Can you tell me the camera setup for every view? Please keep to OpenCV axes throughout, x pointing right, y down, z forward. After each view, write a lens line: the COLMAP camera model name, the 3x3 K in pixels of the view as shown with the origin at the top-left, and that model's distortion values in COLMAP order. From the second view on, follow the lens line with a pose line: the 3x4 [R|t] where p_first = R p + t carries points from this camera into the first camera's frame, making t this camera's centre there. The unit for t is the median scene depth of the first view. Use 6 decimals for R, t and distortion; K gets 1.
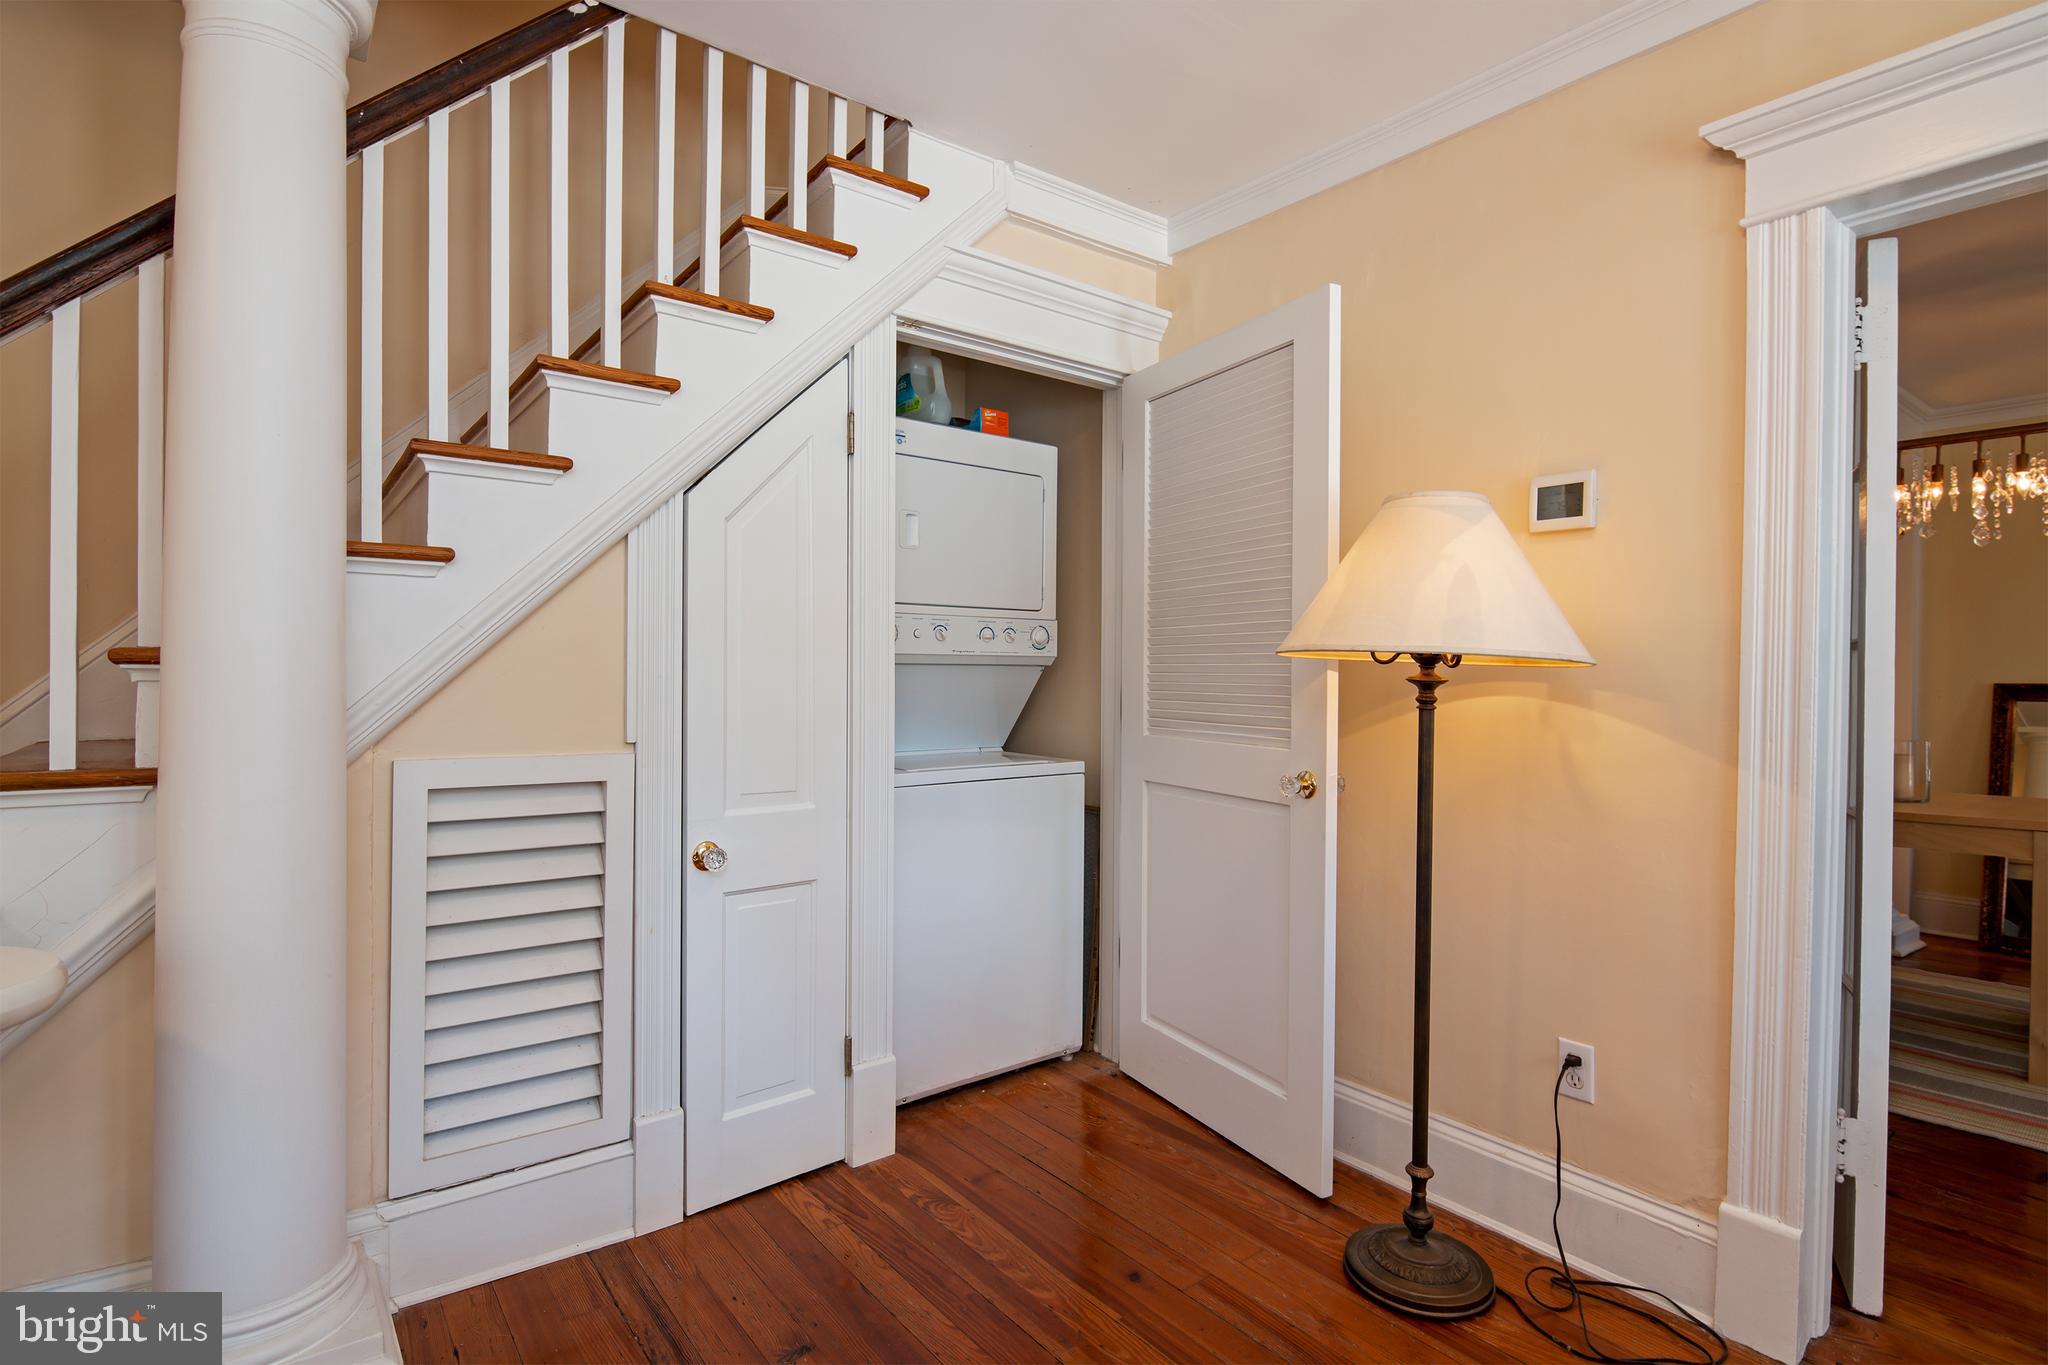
lens RADIAL K [[1004.1, 0, 1024.8], [0, 1004.1, 690.7], [0, 0, 1]] dist [0.001383, -0.000638]
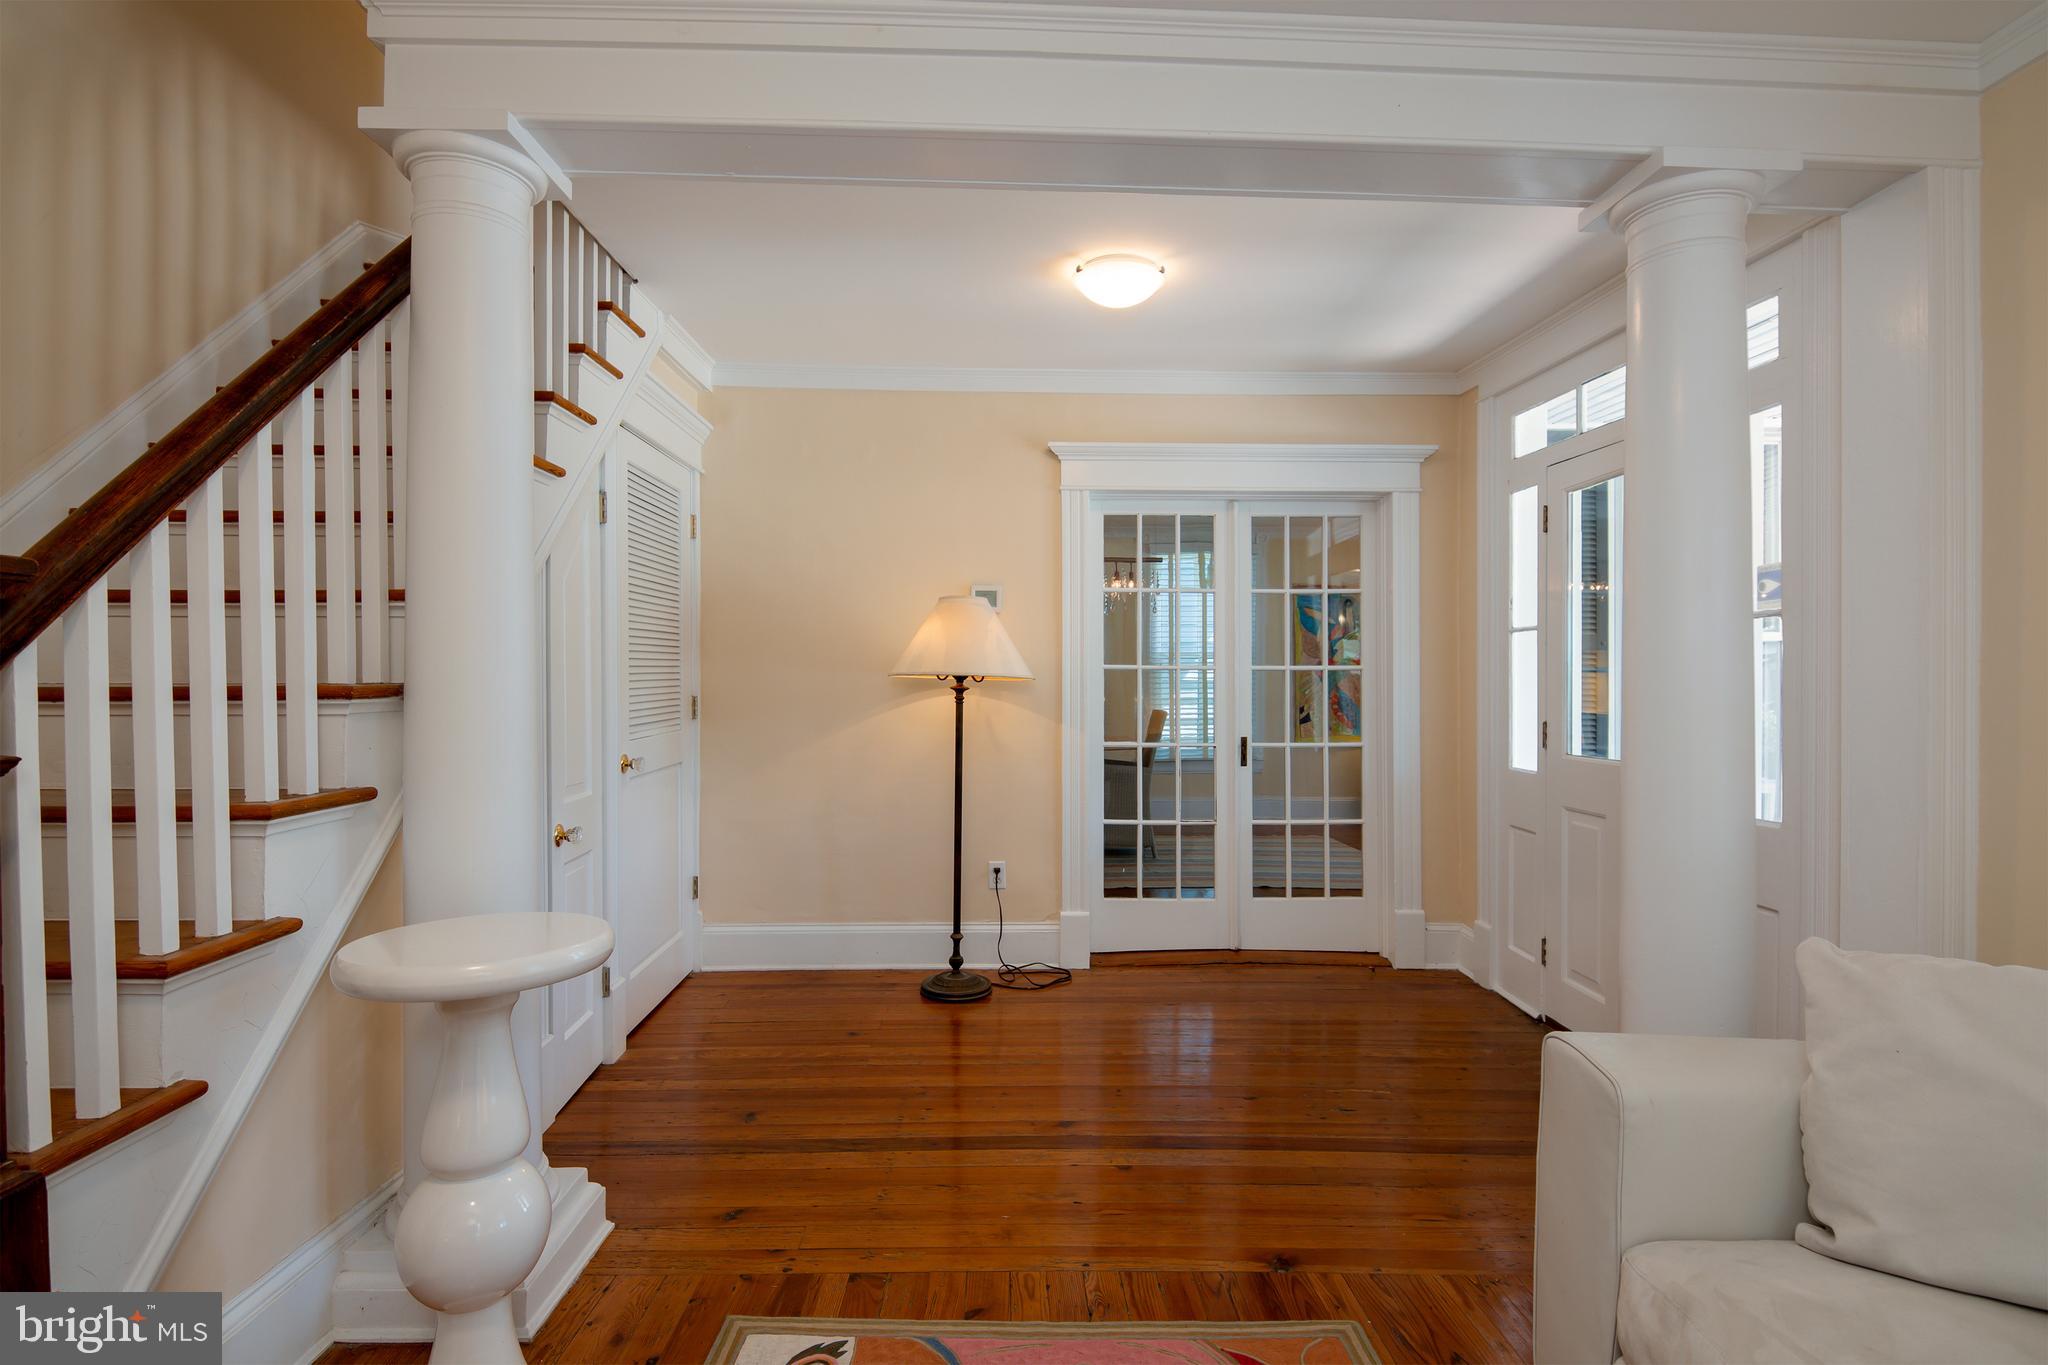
lens RADIAL K [[1004.1, 0, 1027.2], [0, 1004.1, 685.9], [0, 0, 1]] dist [0.001383, -0.000638]
pose [[0.585816, -0.020376, 0.810188, -1.128688], [0.012658, 0.999792, 0.015992, -0.044962], [-0.810345, 0.000887, 0.585952, -0.270086]]
